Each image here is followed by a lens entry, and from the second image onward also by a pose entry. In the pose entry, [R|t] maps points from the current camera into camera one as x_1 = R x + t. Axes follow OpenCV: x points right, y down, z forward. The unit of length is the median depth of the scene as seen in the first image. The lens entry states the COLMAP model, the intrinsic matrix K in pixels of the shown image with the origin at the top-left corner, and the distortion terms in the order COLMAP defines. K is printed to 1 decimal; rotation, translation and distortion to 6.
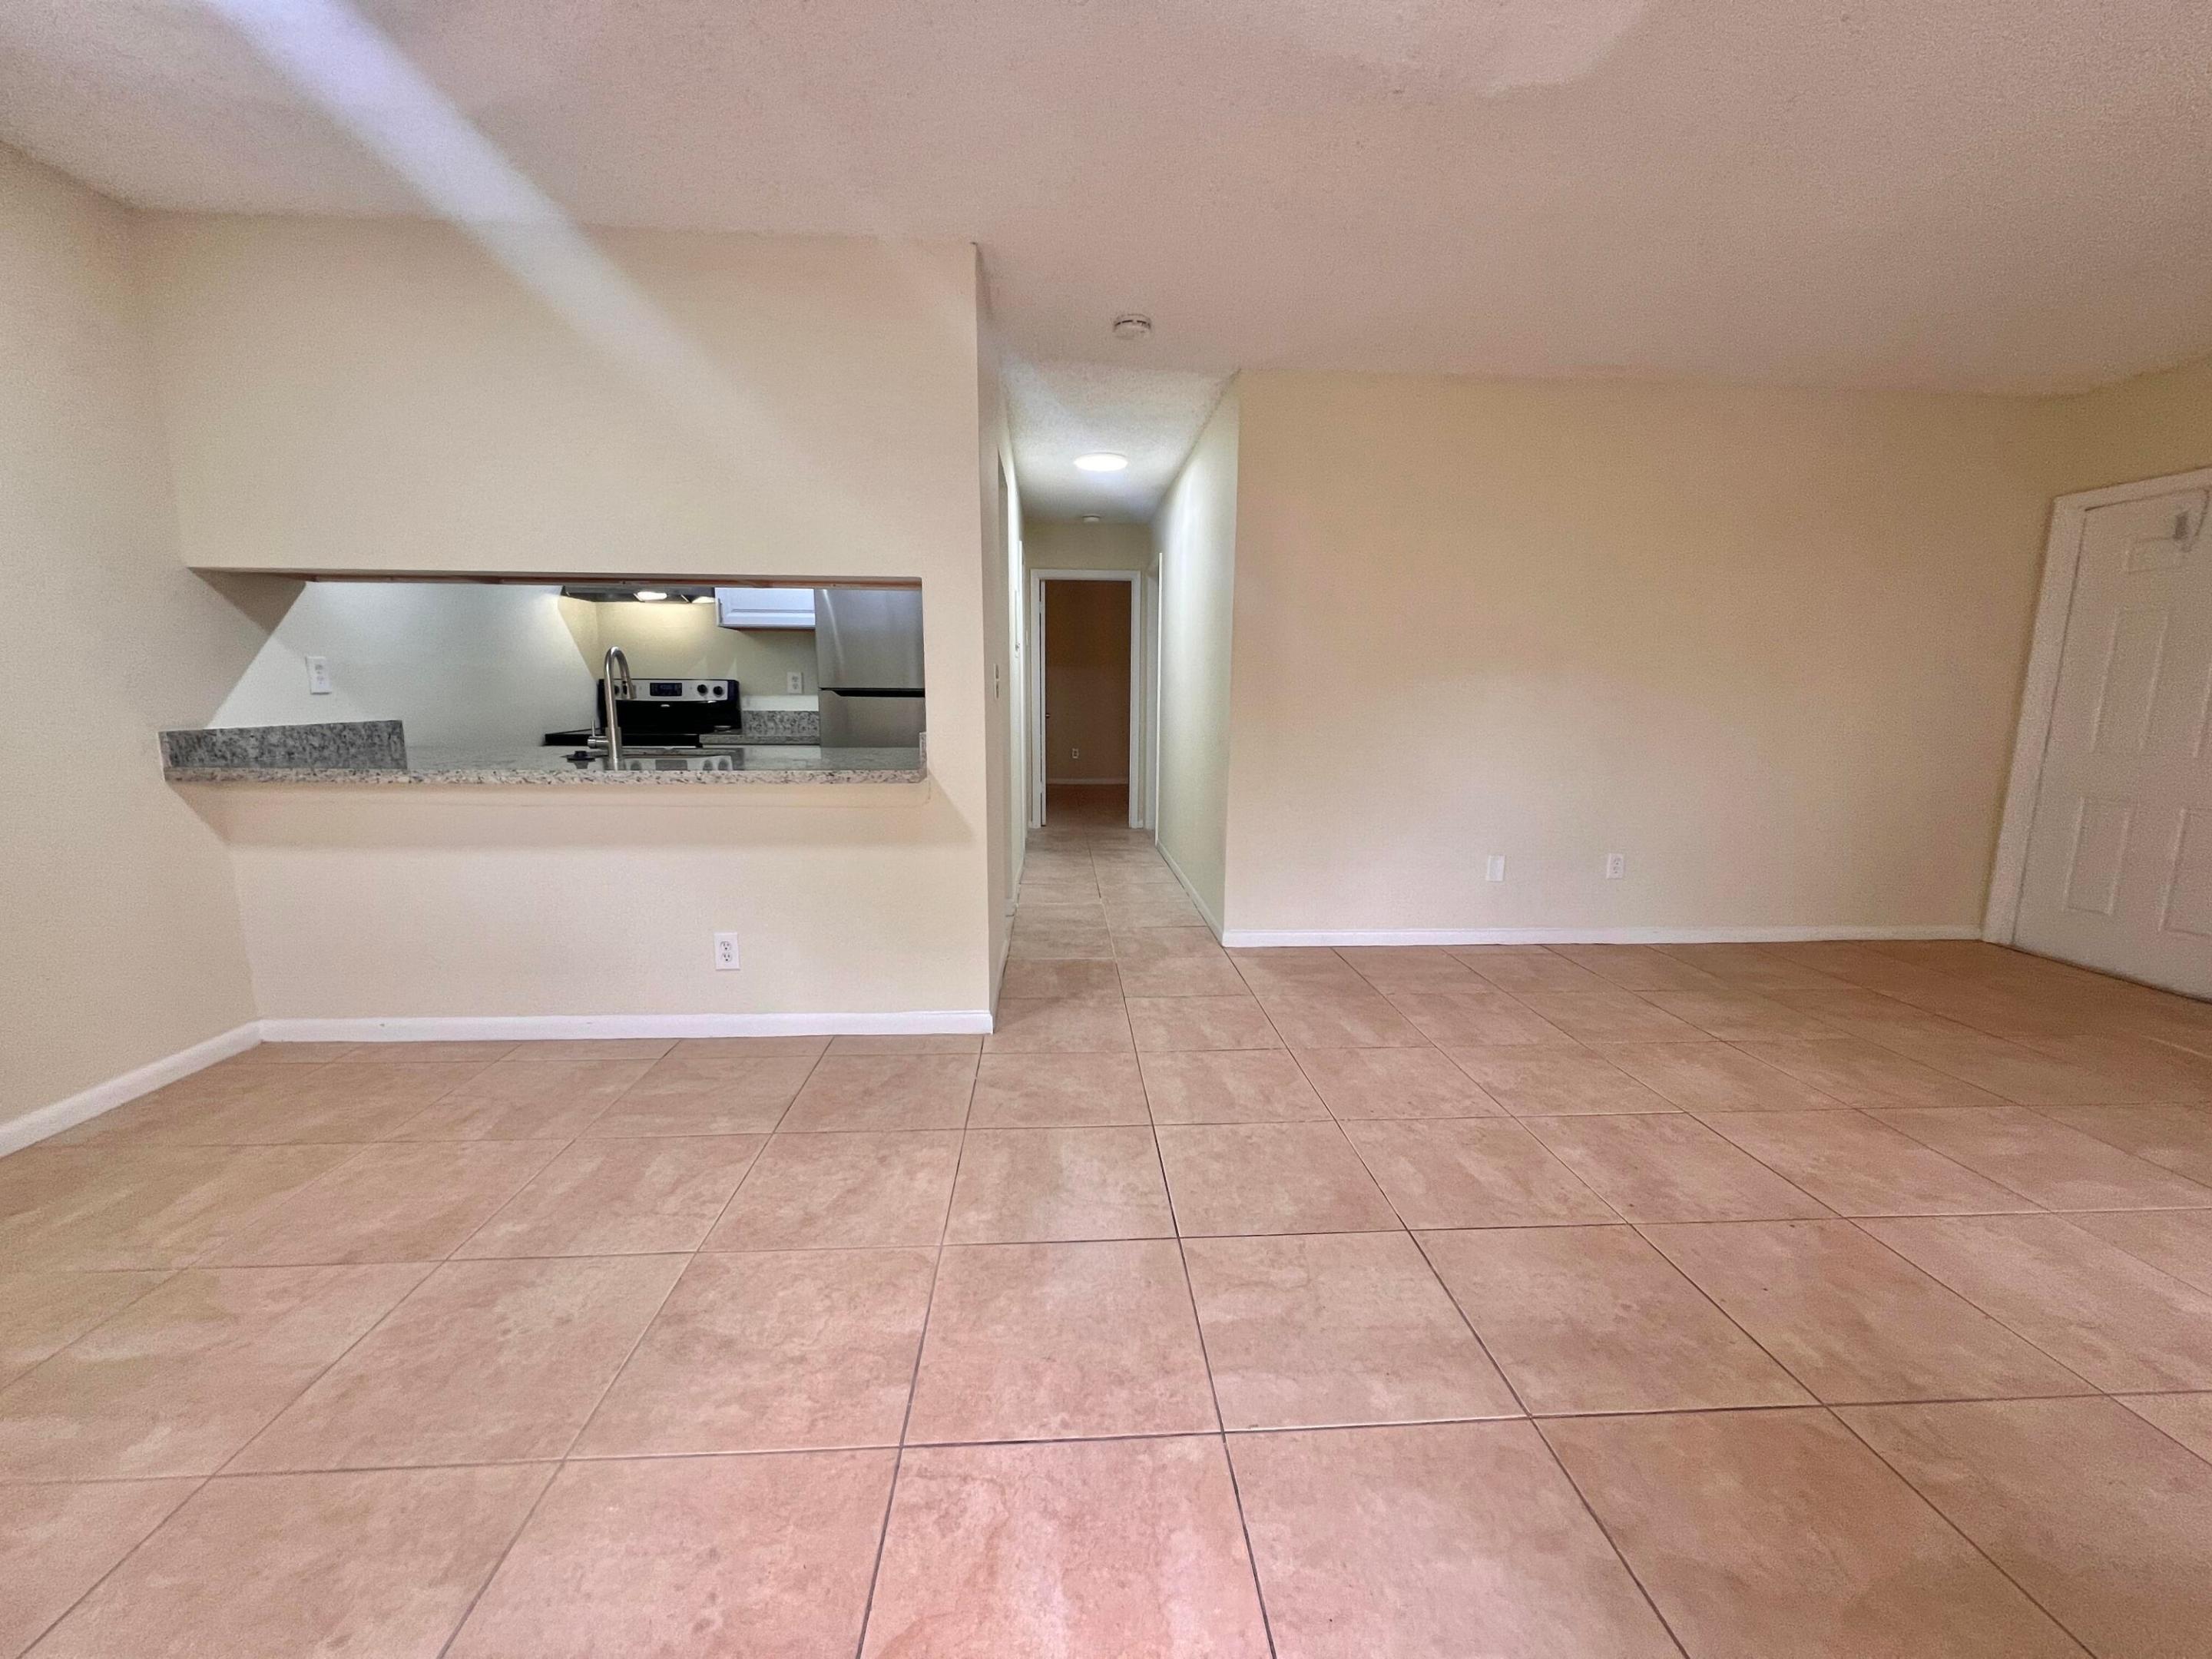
lens RADIAL K [[880.2, 0, 1104.0], [0, 880.2, 822.3], [0, 0, 1]] dist [-0.000304, -0.000476]
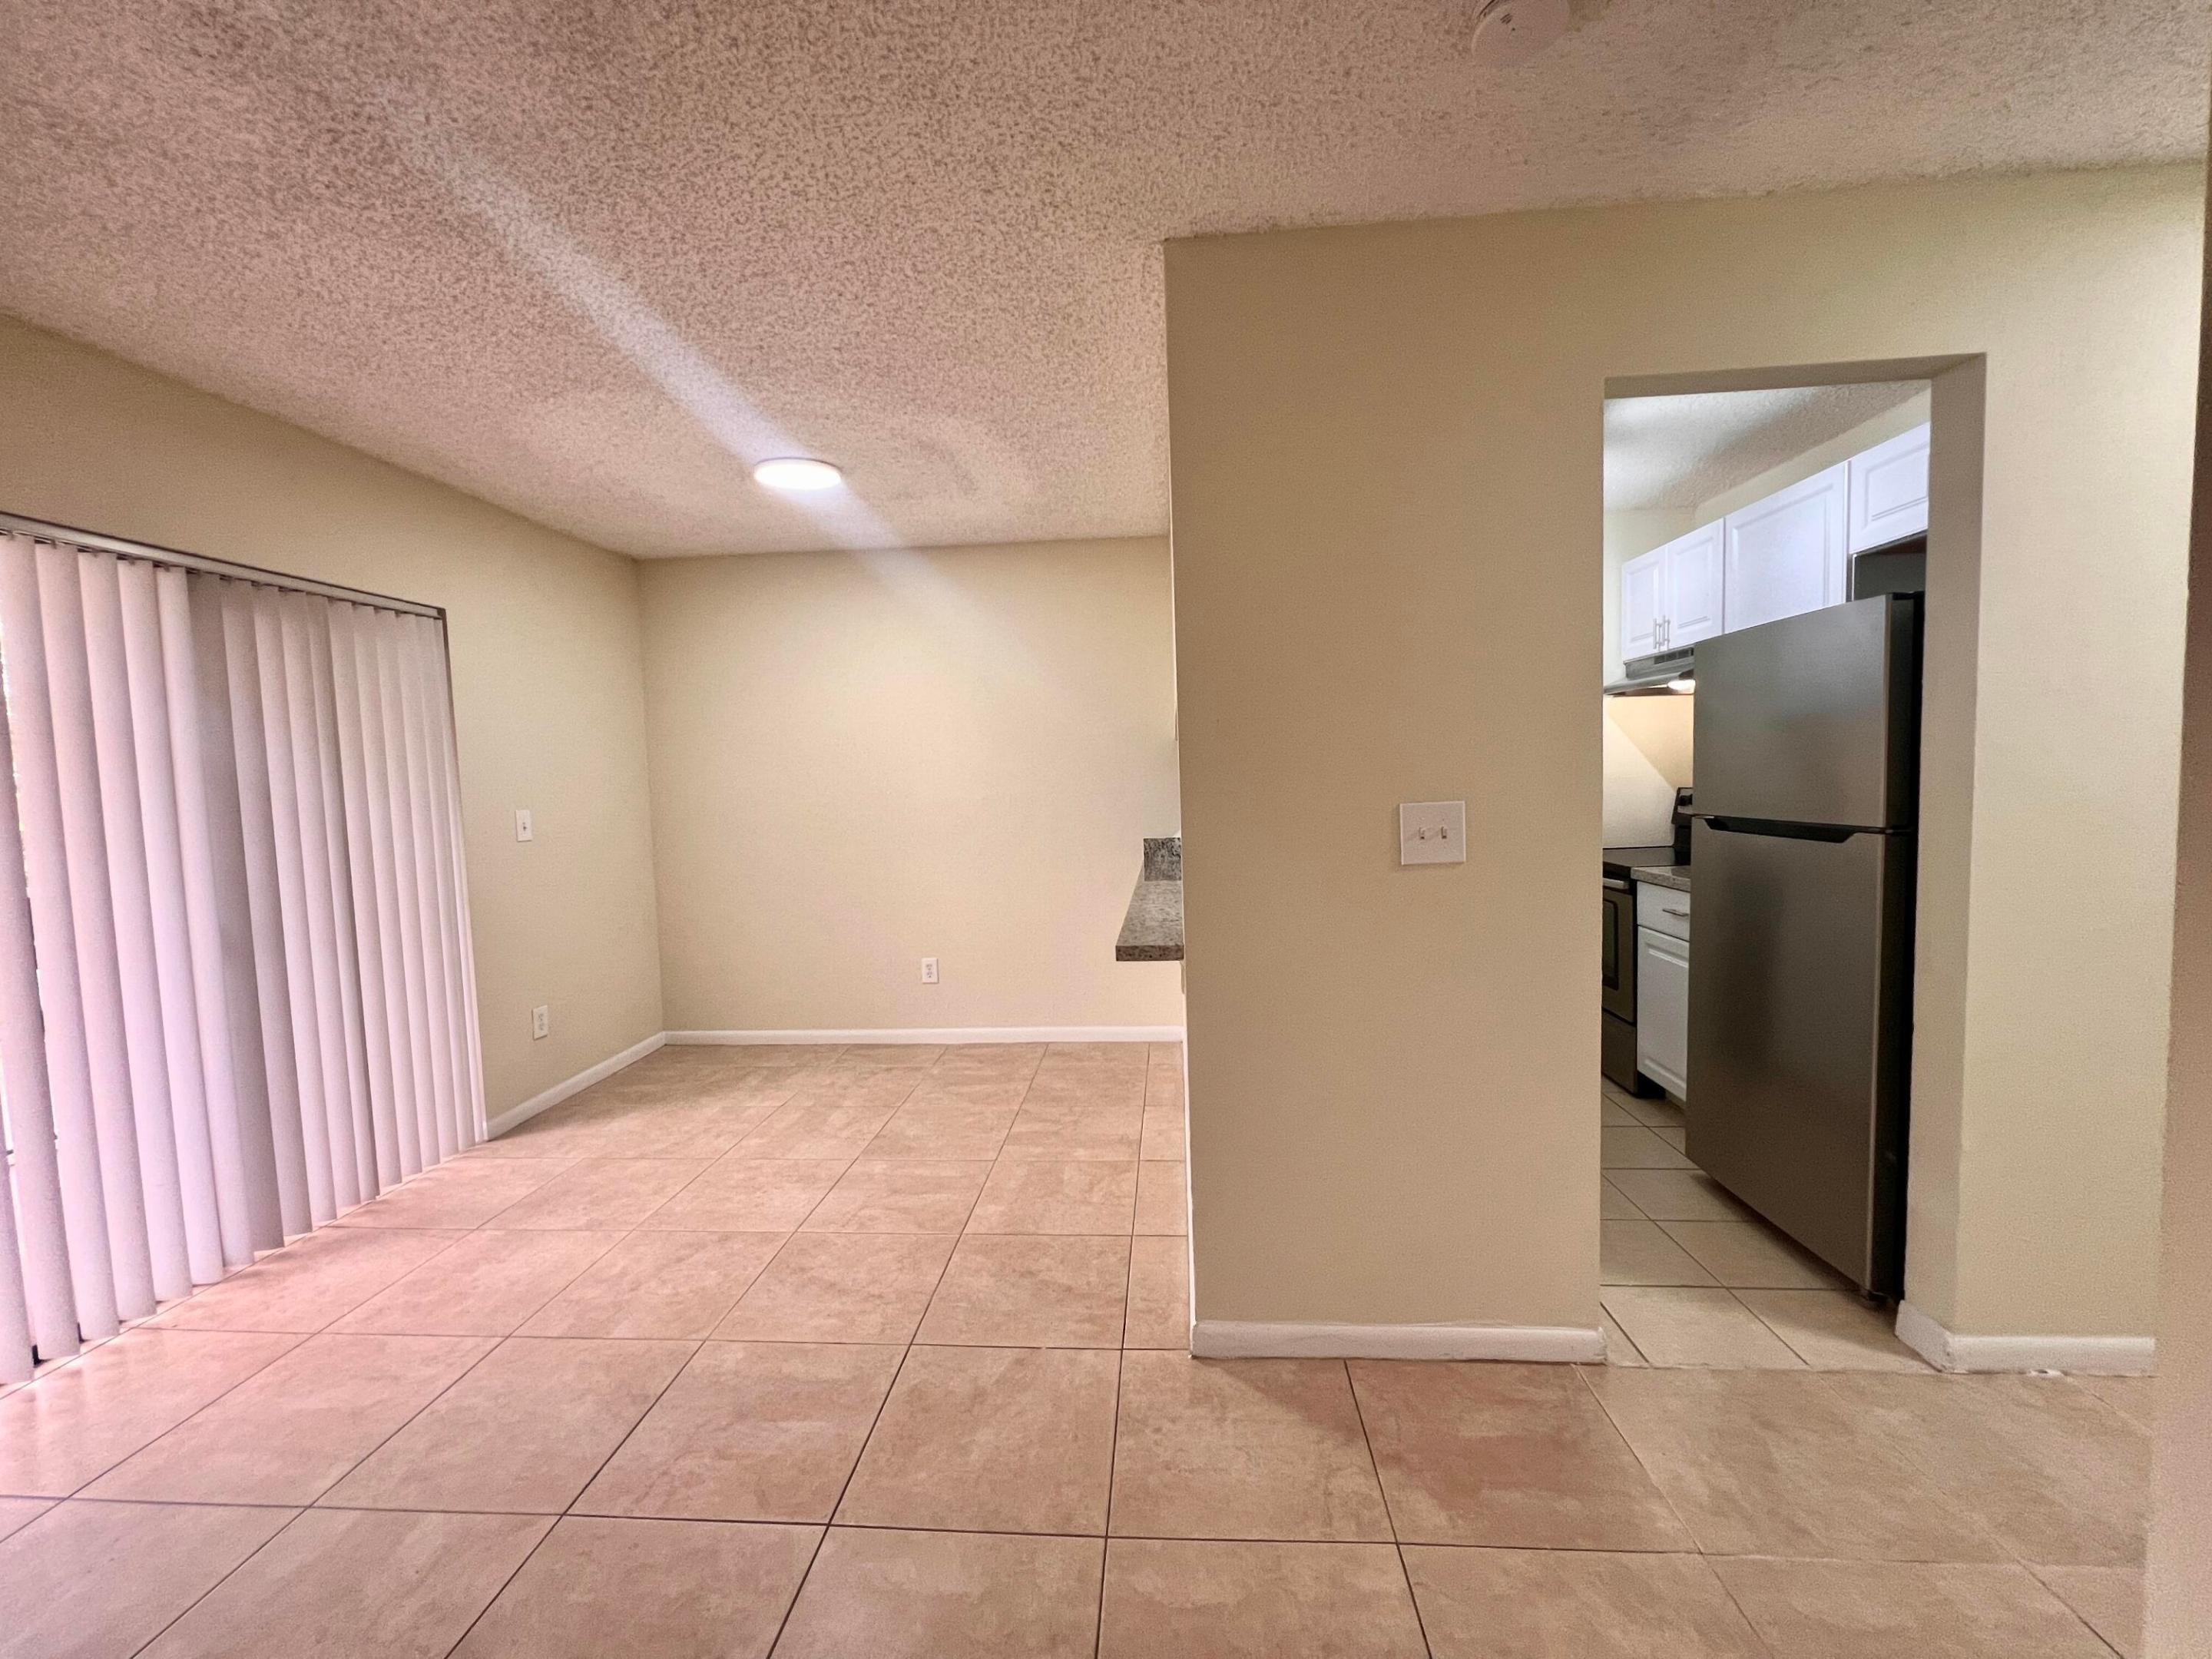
lens RADIAL K [[880.2, 0, 1114.3], [0, 880.2, 830.4], [0, 0, 1]] dist [-0.000304, -0.000476]
pose [[-0.122027, 0.057493, -0.990860, 0.586226], [-0.120705, 0.990051, 0.072312, -0.223248], [0.985160, 0.128426, -0.113873, 1.085815]]
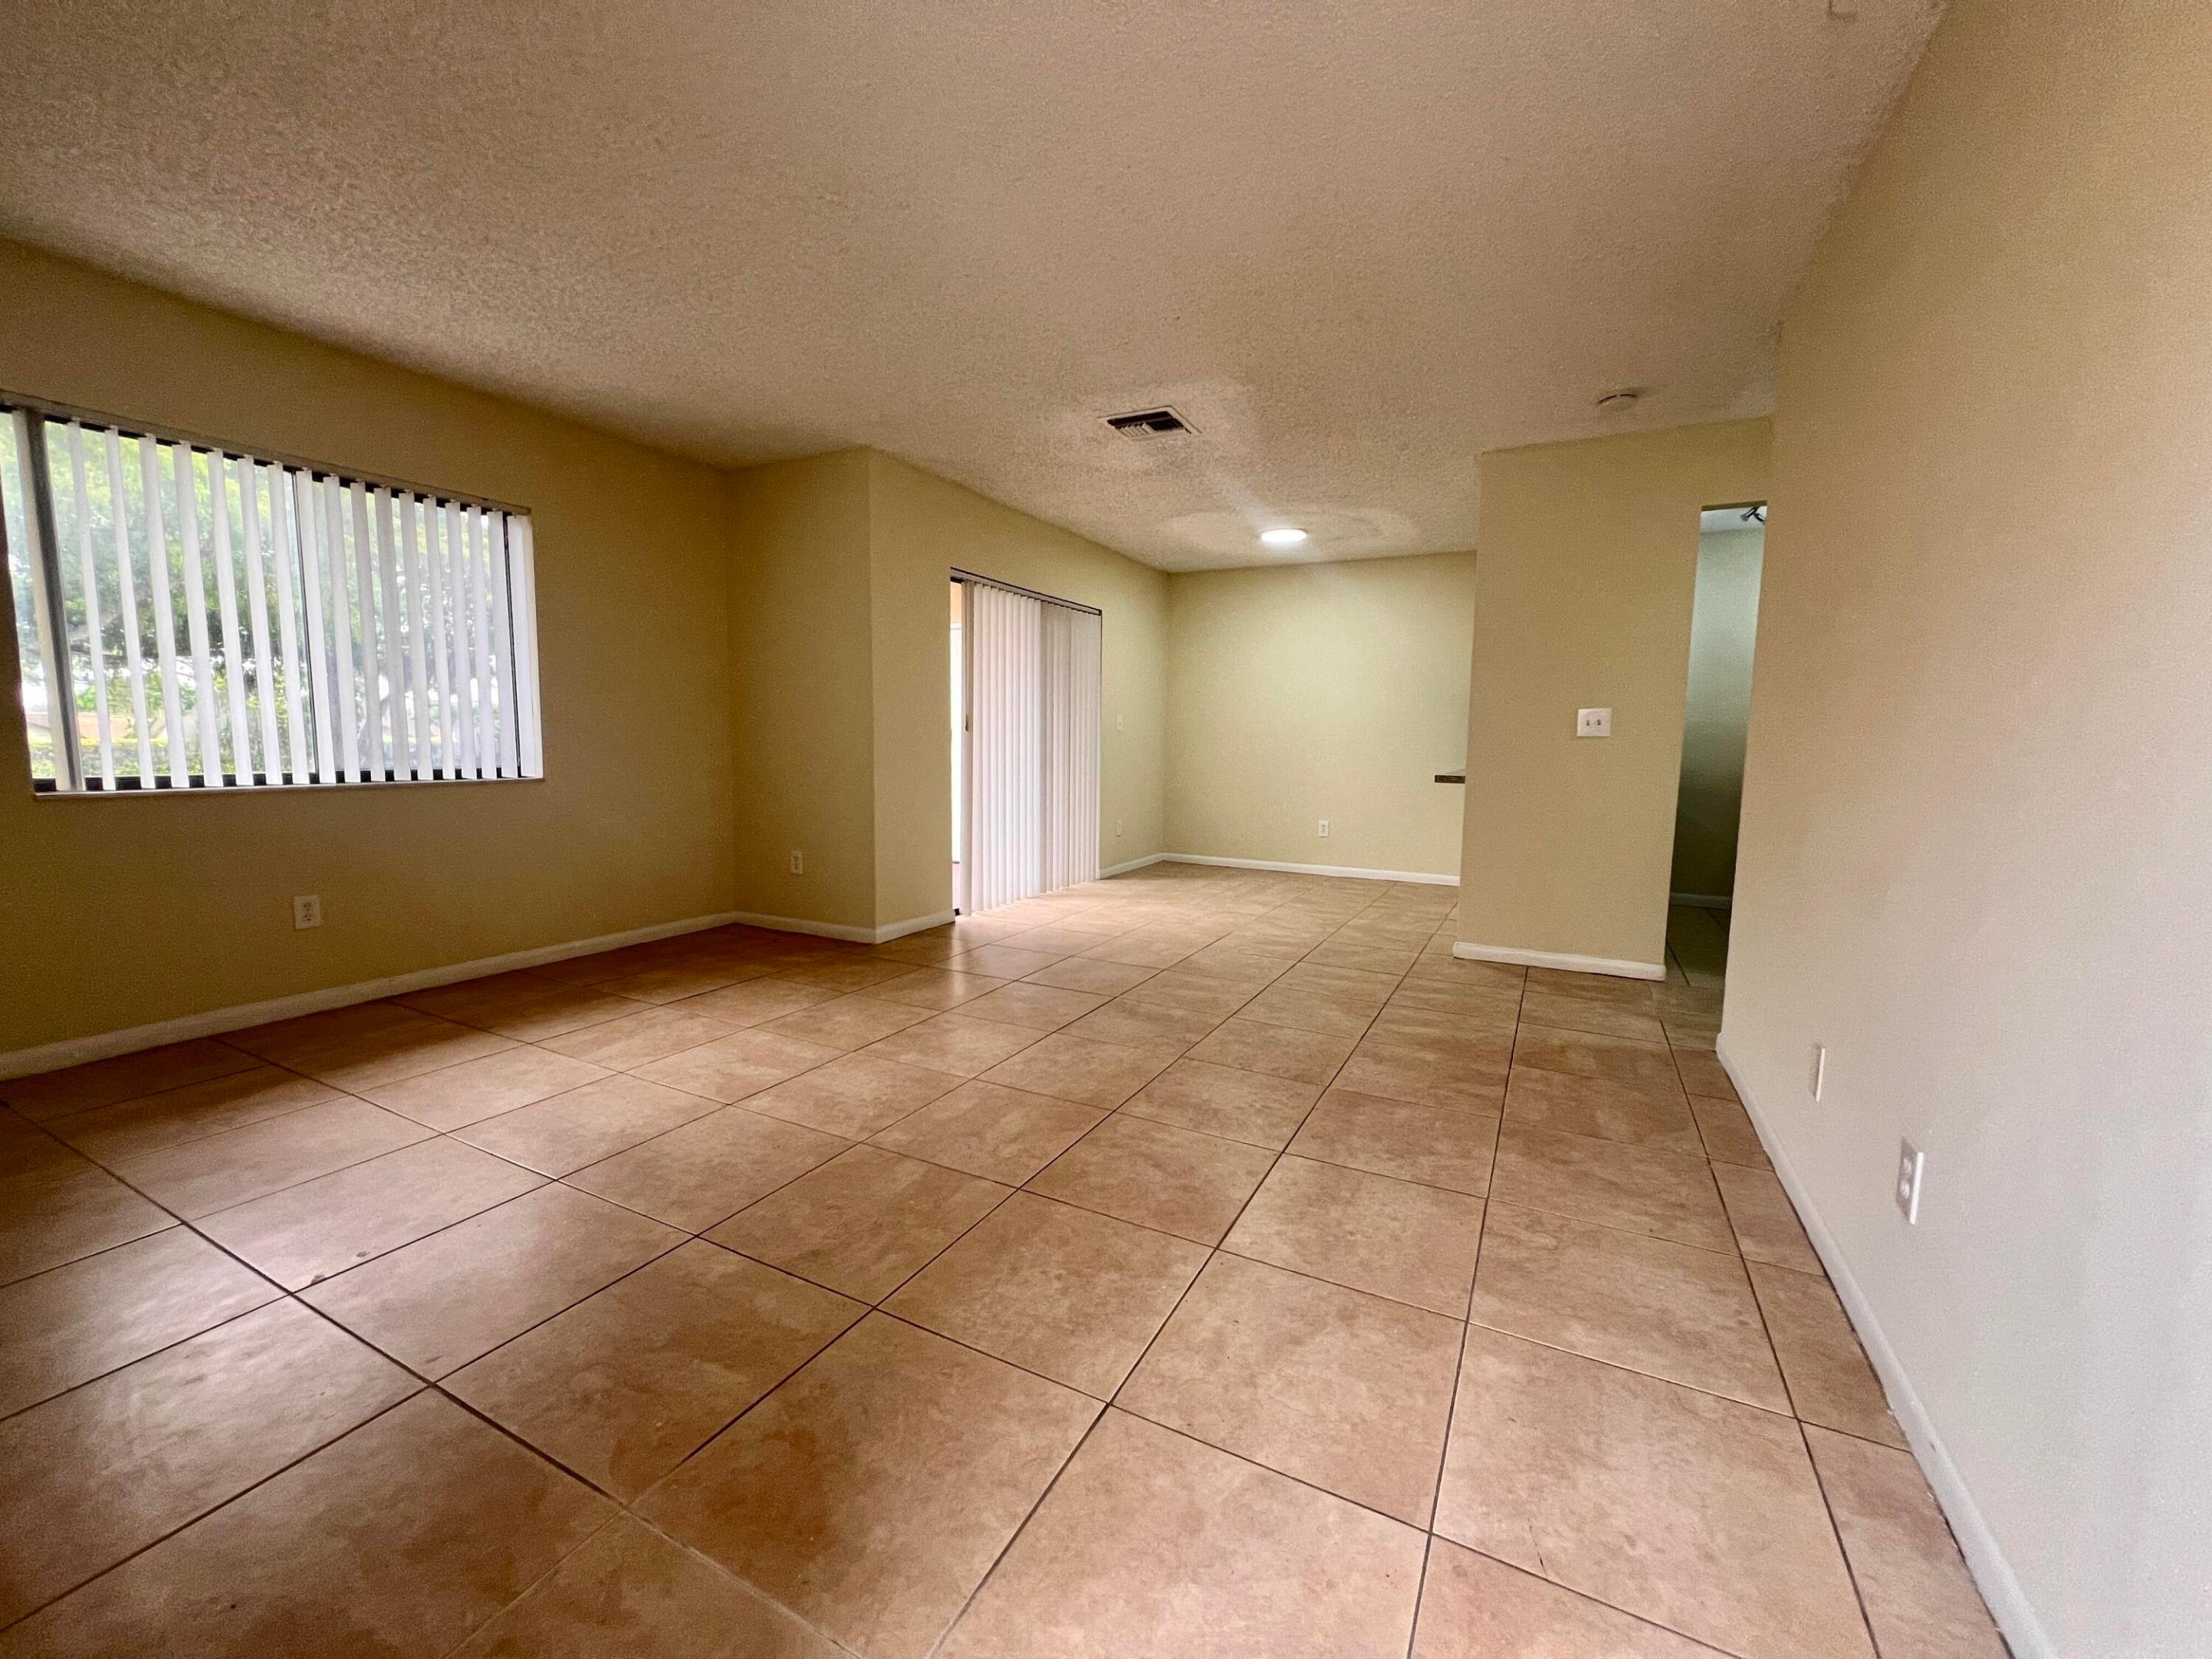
lens RADIAL K [[880.2, 0, 1135.5], [0, 880.2, 837.9], [0, 0, 1]] dist [-0.000304, -0.000476]
pose [[-0.484359, 0.082175, -0.871002, 1.588669], [-0.150793, 0.972837, 0.175638, -0.153850], [0.861776, 0.216413, -0.458811, 1.324140]]
